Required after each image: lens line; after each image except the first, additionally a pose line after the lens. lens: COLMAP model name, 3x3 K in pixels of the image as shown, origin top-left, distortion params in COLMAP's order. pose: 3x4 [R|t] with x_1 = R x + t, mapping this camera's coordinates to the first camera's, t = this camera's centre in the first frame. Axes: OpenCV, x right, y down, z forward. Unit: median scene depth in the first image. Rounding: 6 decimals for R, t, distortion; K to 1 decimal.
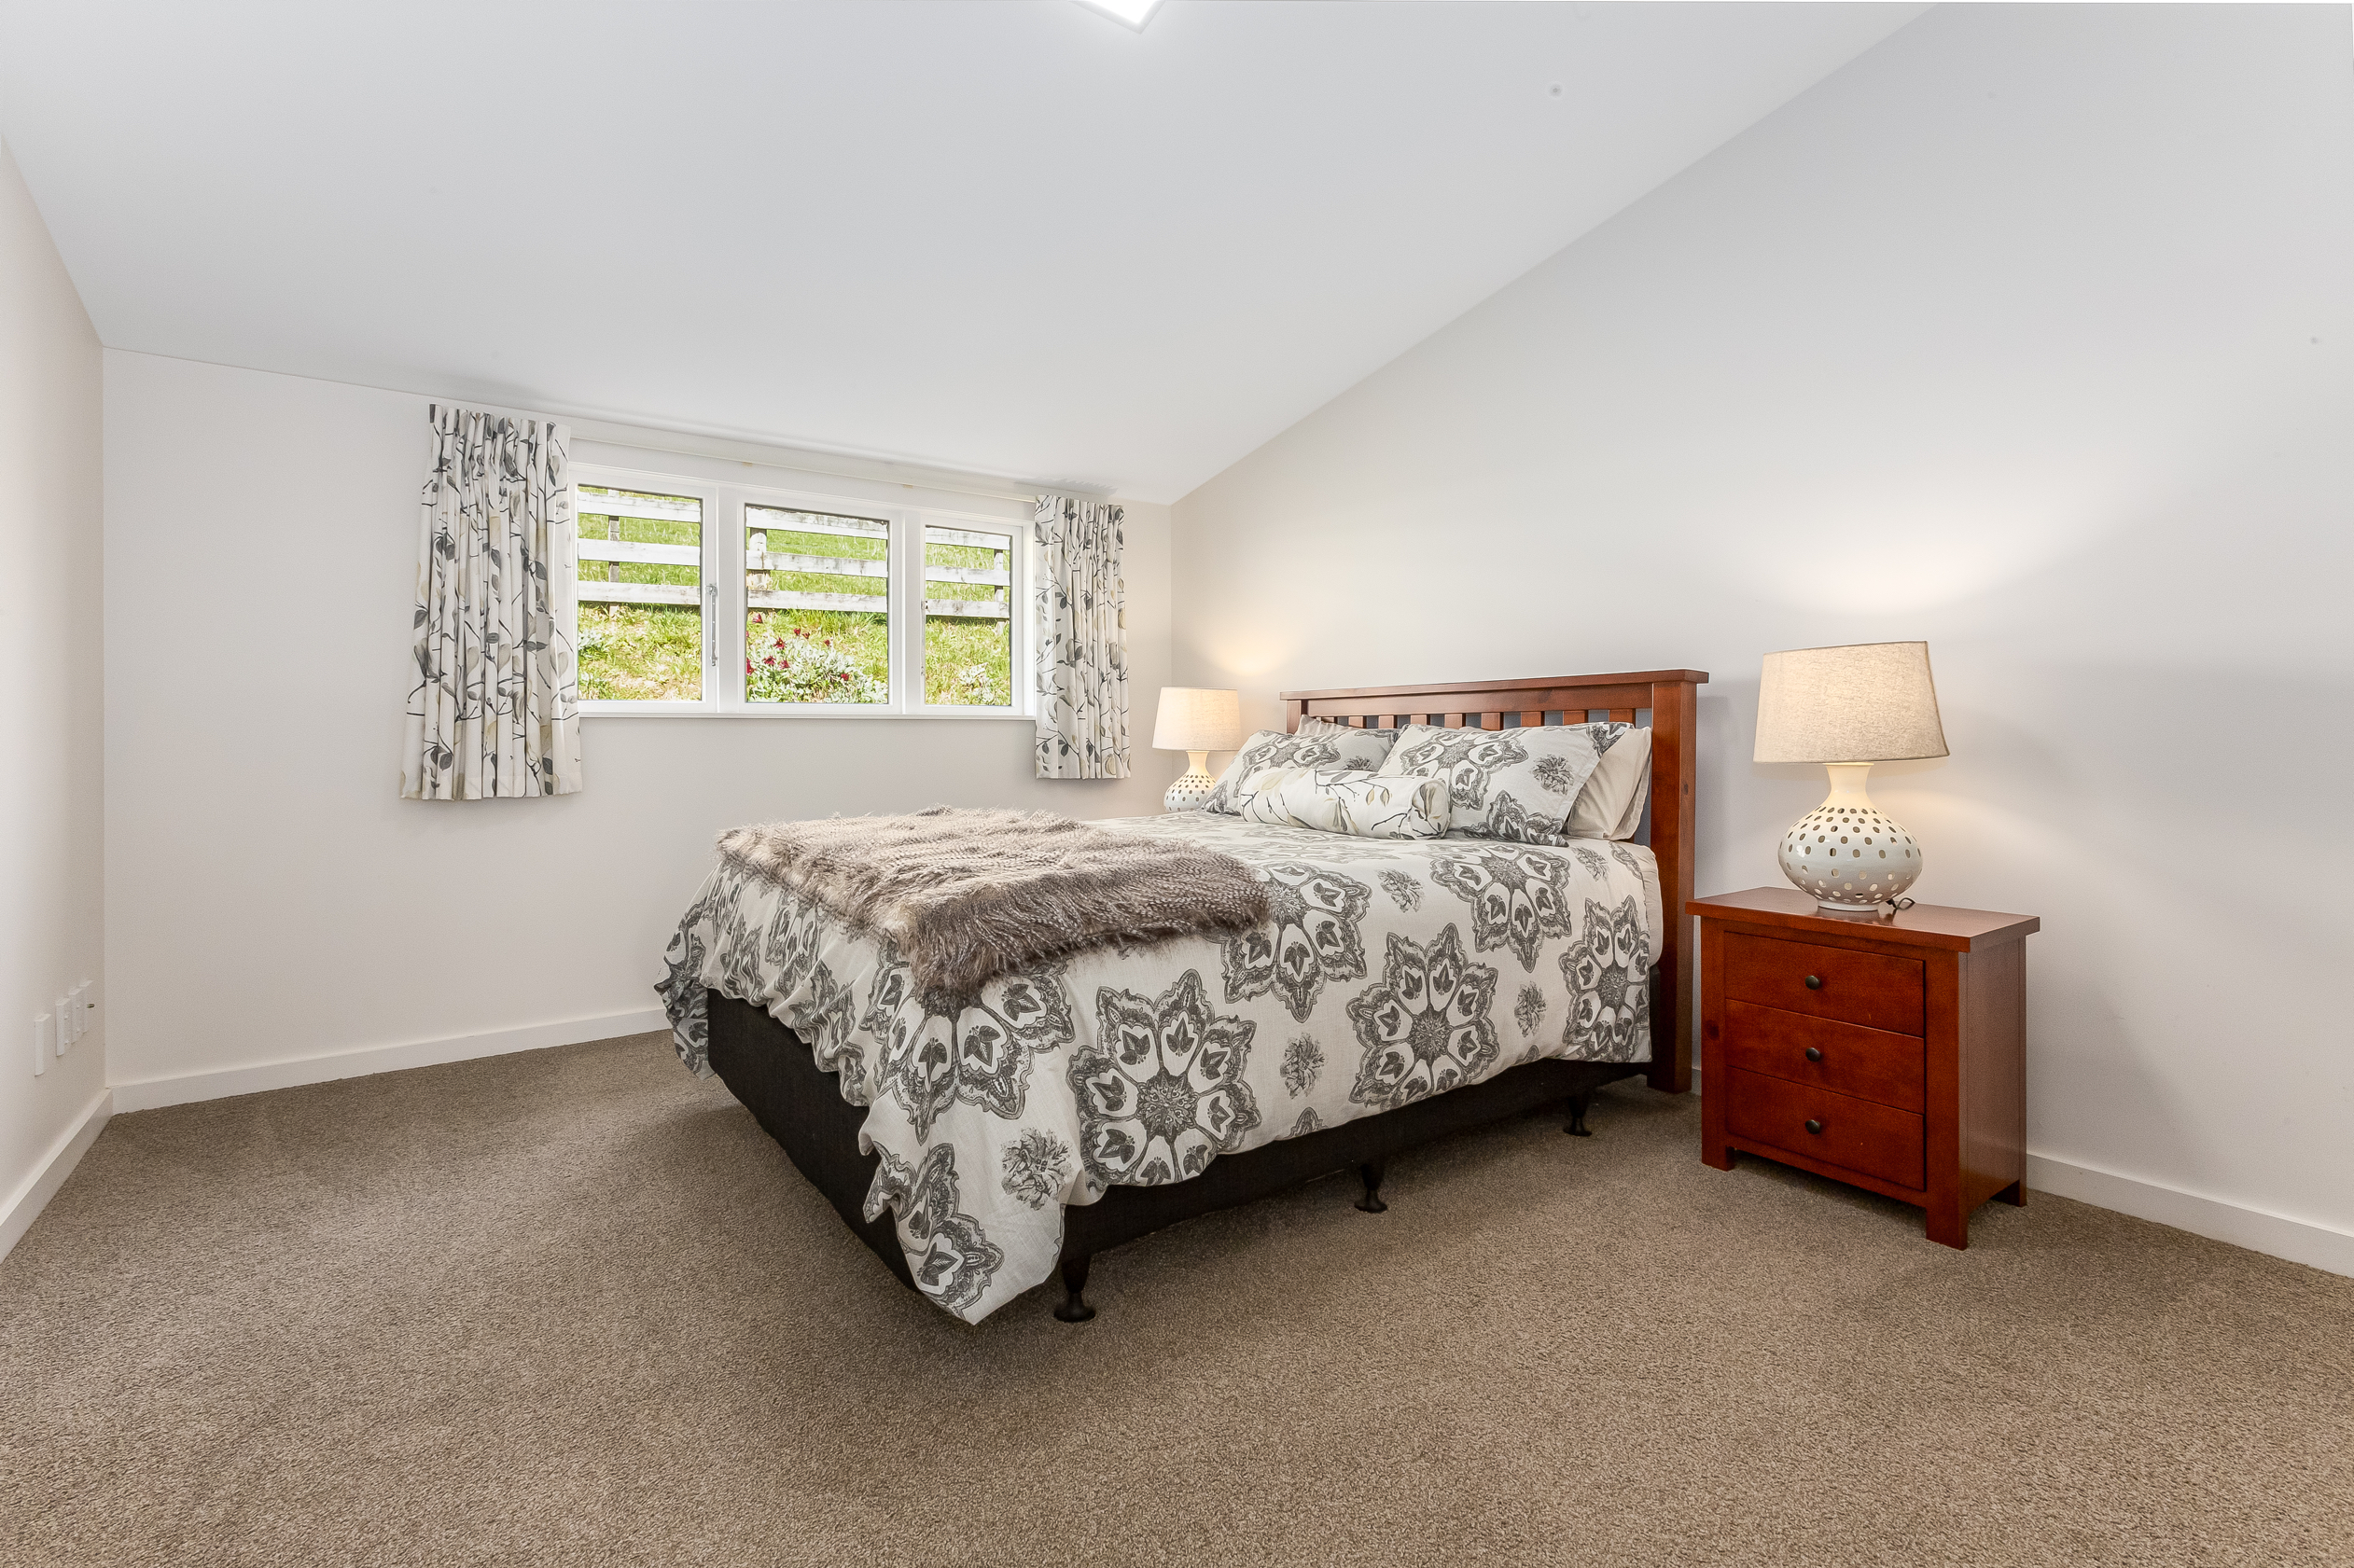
lens RADIAL K [[1057.0, 0, 1180.8], [0, 1057.0, 770.9], [0, 0, 1]] dist [0.000482, 0.000018]
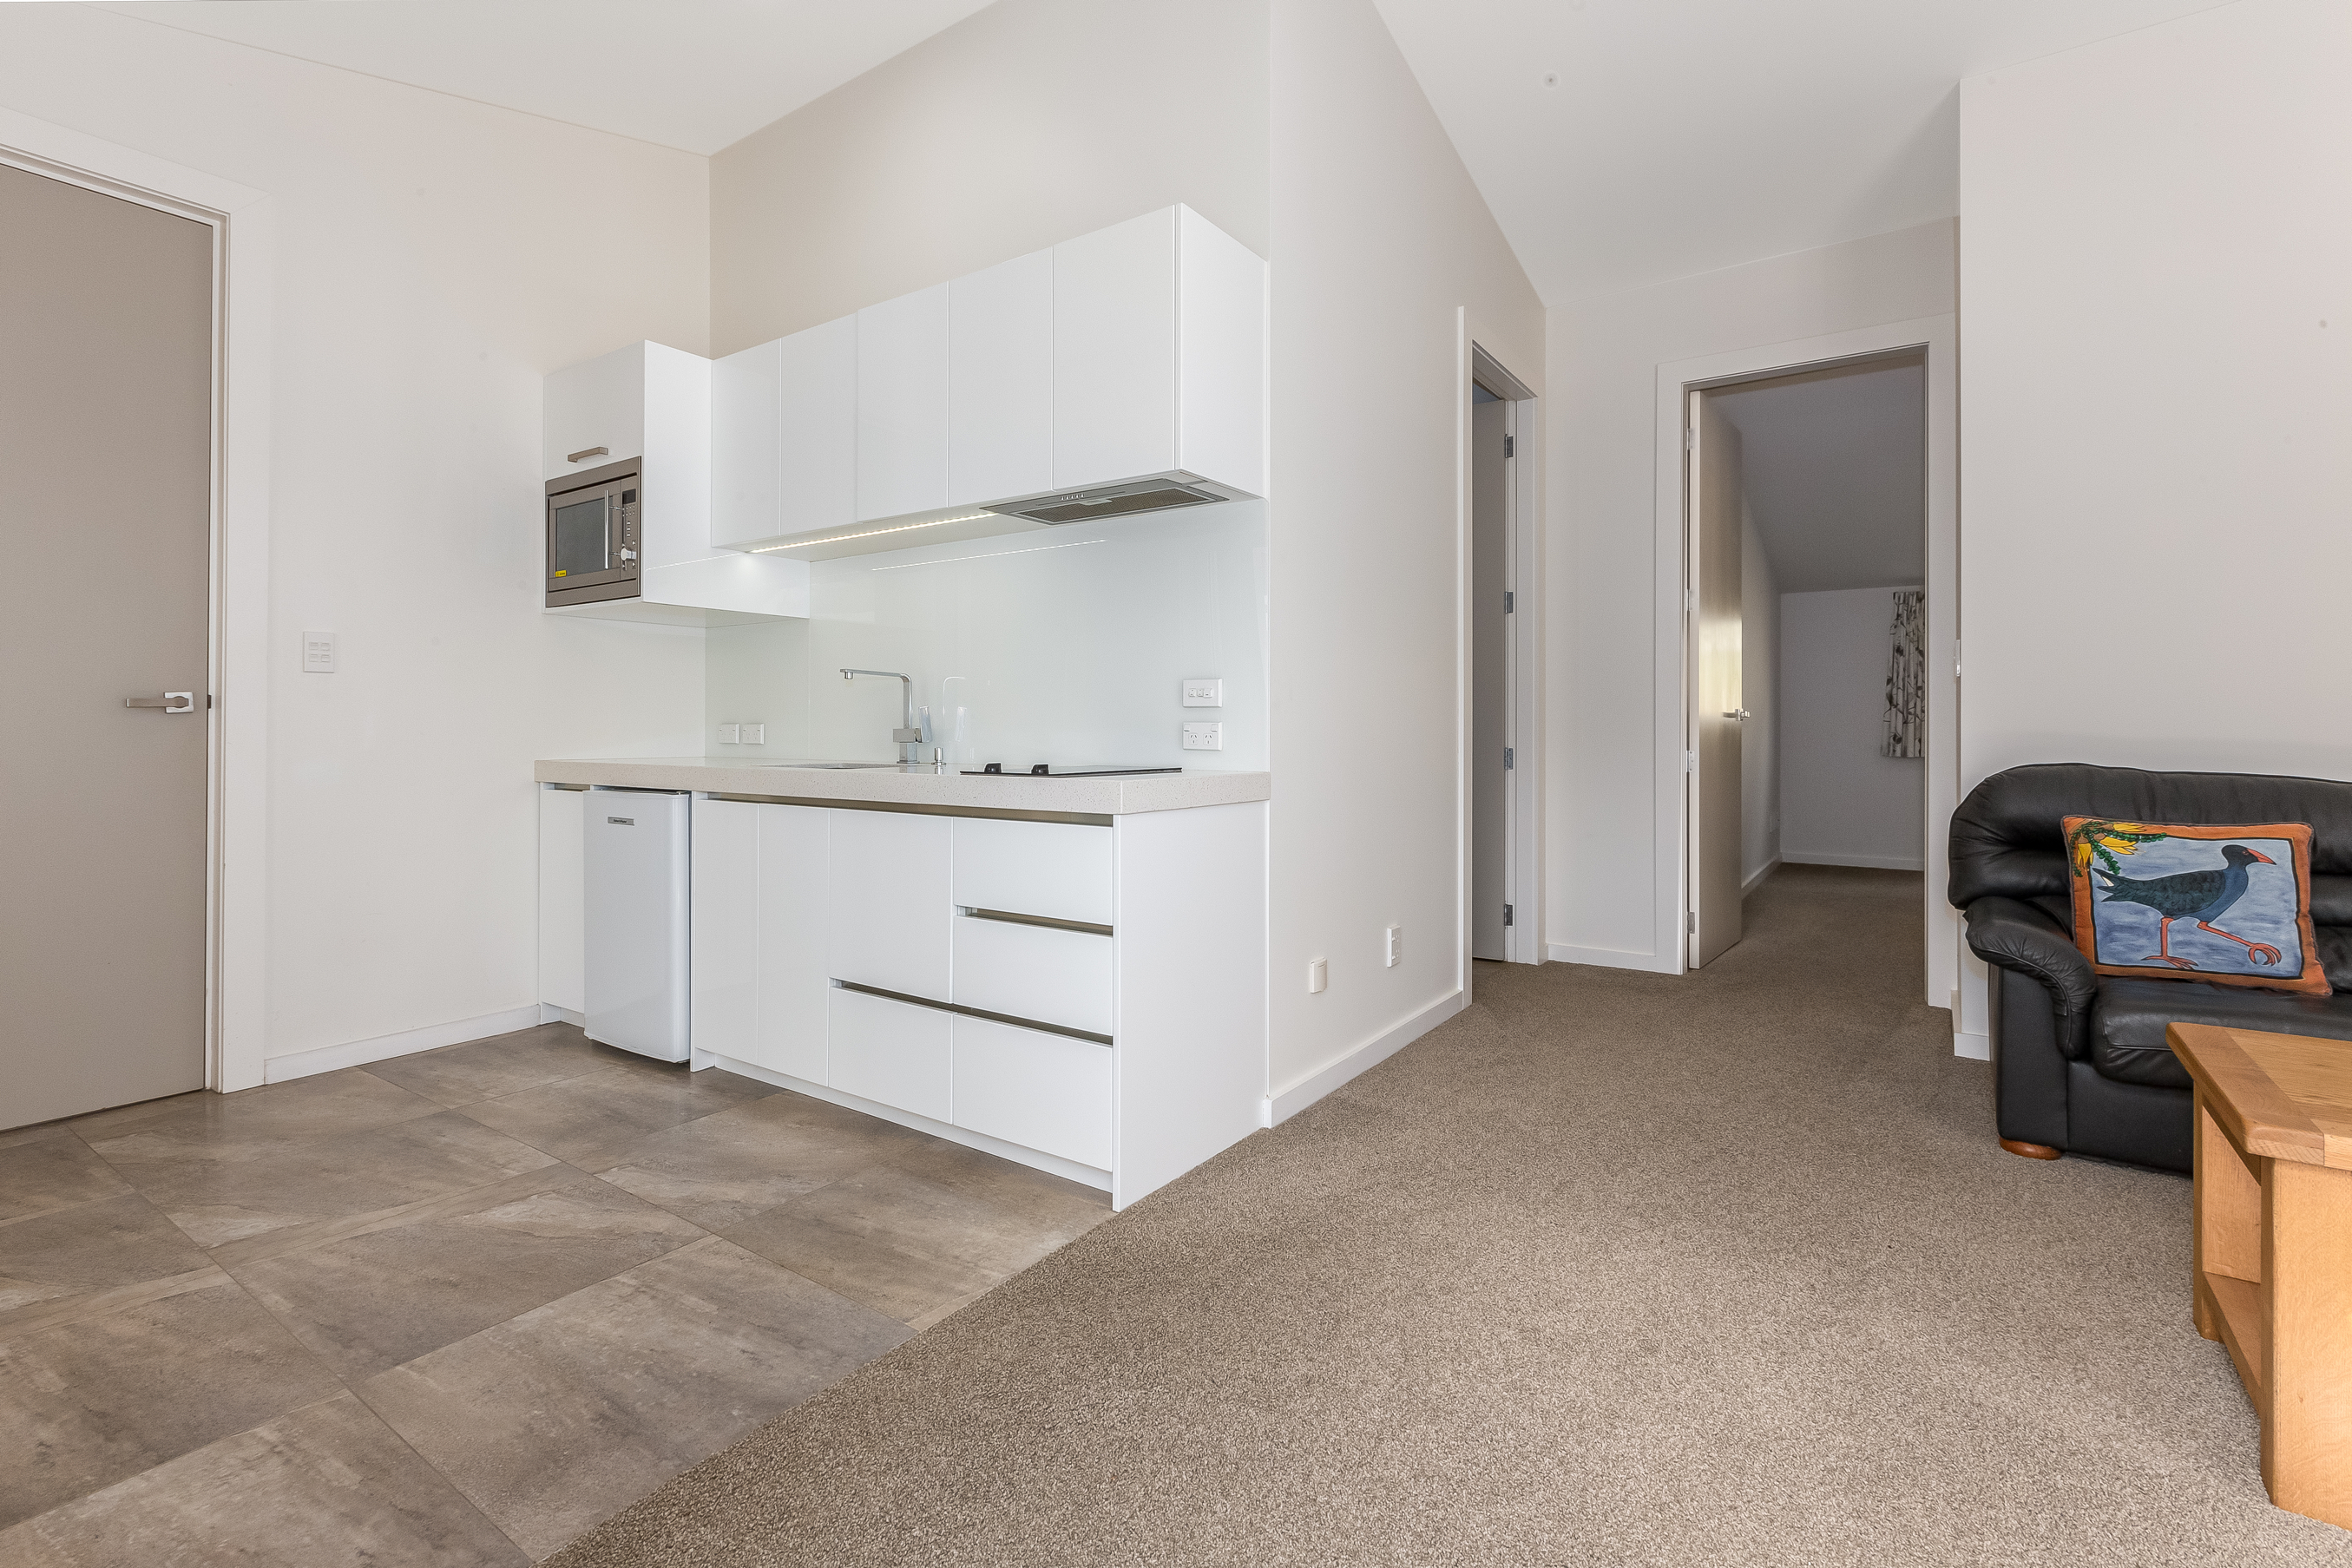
lens RADIAL K [[1056.1, 0, 1169.5], [0, 1056.1, 765.2], [0, 0, 1]] dist [0.000482, 0.000018]
pose [[0.346382, 0.009997, -0.938040, 0.971150], [-0.002795, 0.999950, 0.009625, 0.027516], [0.938089, -0.000712, 0.346393, -1.369106]]
